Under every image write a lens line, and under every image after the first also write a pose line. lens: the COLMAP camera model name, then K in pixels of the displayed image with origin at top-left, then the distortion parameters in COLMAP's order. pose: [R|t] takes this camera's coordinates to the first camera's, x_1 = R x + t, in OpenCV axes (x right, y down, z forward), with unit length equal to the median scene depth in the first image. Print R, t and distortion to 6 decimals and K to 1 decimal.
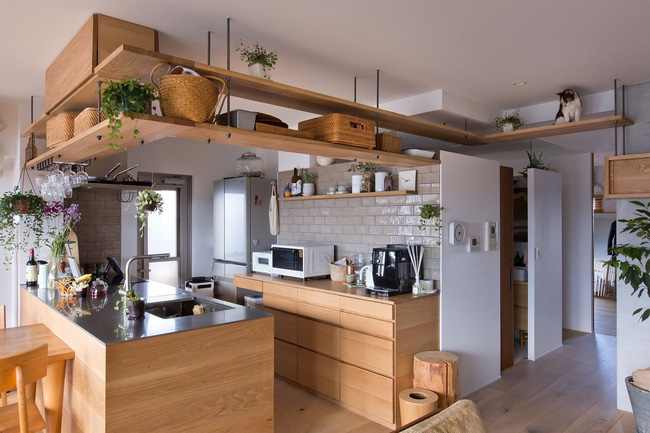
lens RADIAL K [[441.5, 0, 323.2], [0, 441.5, 218.7], [0, 0, 1]] dist [0.001332, -0.003984]
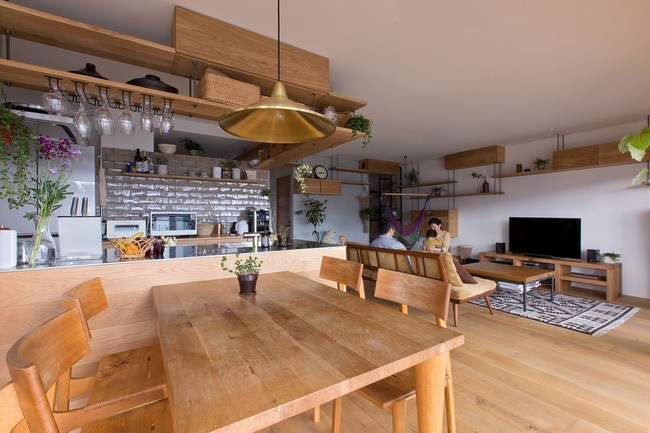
lens RADIAL K [[288.0, 0, 327.8], [0, 288.0, 215.7], [0, 0, 1]] dist [0.000224, 0.000173]
pose [[0.168093, -0.001260, 0.985770, -1.003423], [0.003773, 0.999993, 0.000635, 0.087887], [-0.985764, 0.003613, 0.168097, 0.501987]]
